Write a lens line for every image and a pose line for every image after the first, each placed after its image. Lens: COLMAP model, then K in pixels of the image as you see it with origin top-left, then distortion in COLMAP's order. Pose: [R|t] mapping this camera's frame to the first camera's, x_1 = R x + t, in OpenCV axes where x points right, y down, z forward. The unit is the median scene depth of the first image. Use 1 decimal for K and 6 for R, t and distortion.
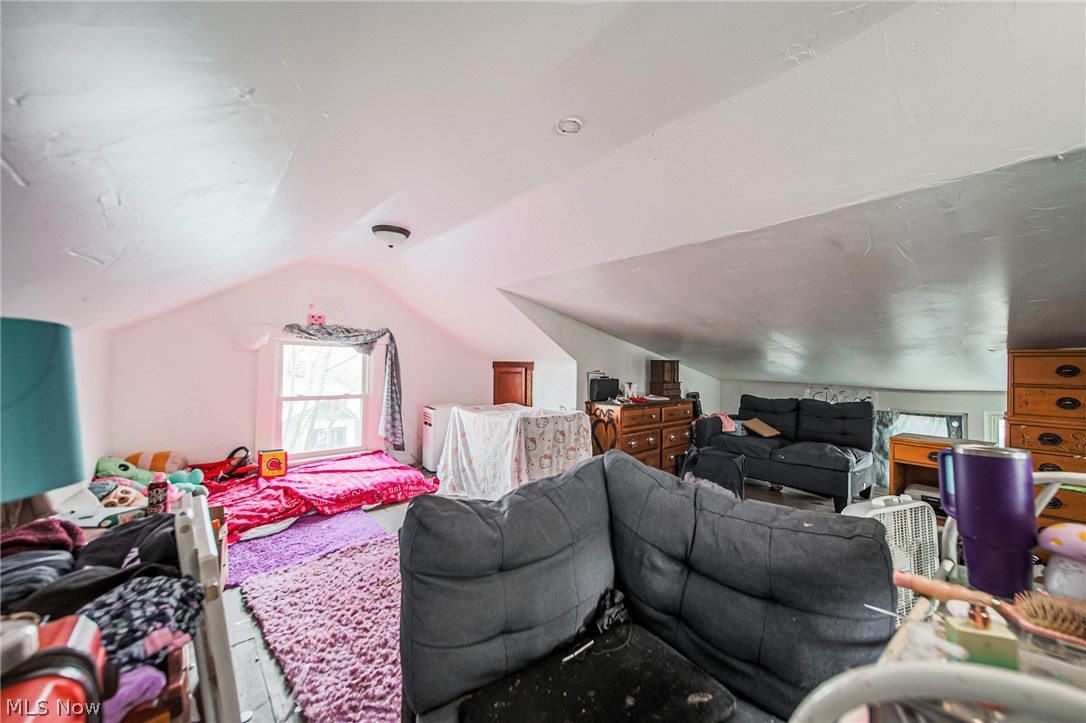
lens RADIAL K [[399.3, 0, 546.1], [0, 399.3, 358.5], [0, 0, 1]] dist [-0.001023, -0.000116]
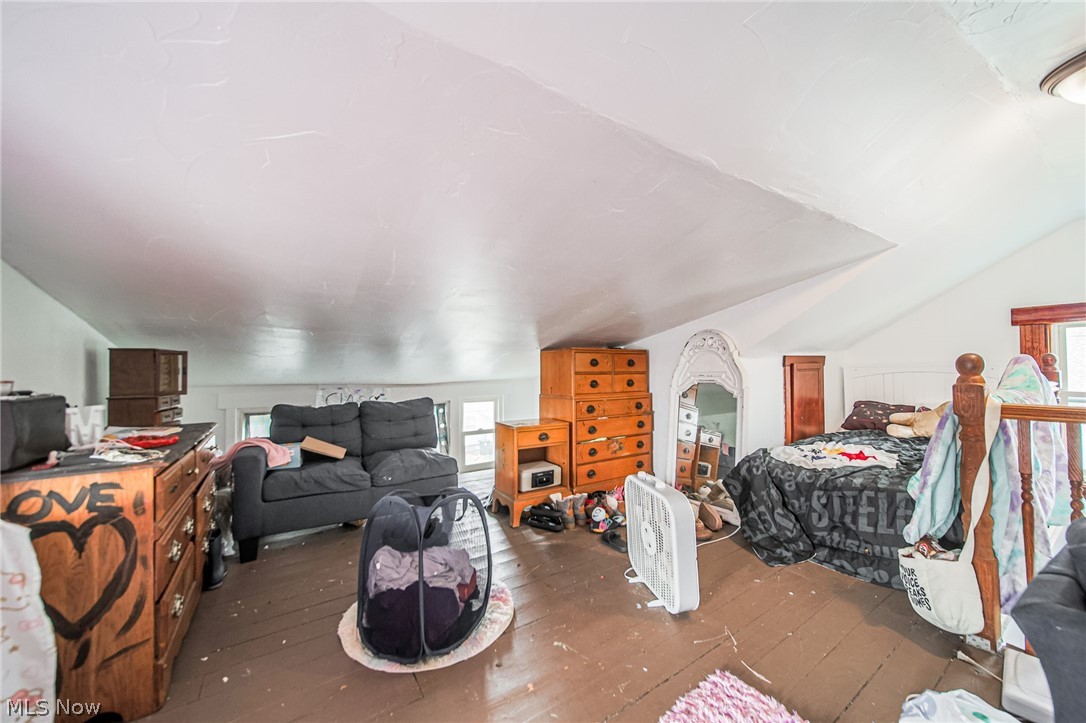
lens RADIAL K [[399.3, 0, 546.1], [0, 399.3, 358.5], [0, 0, 1]] dist [-0.001023, -0.000116]
pose [[0.151943, 0.011357, 0.988324, -0.122168], [-0.008096, 0.999915, -0.010245, 0.019346], [-0.988356, -0.006445, 0.152022, 0.561110]]
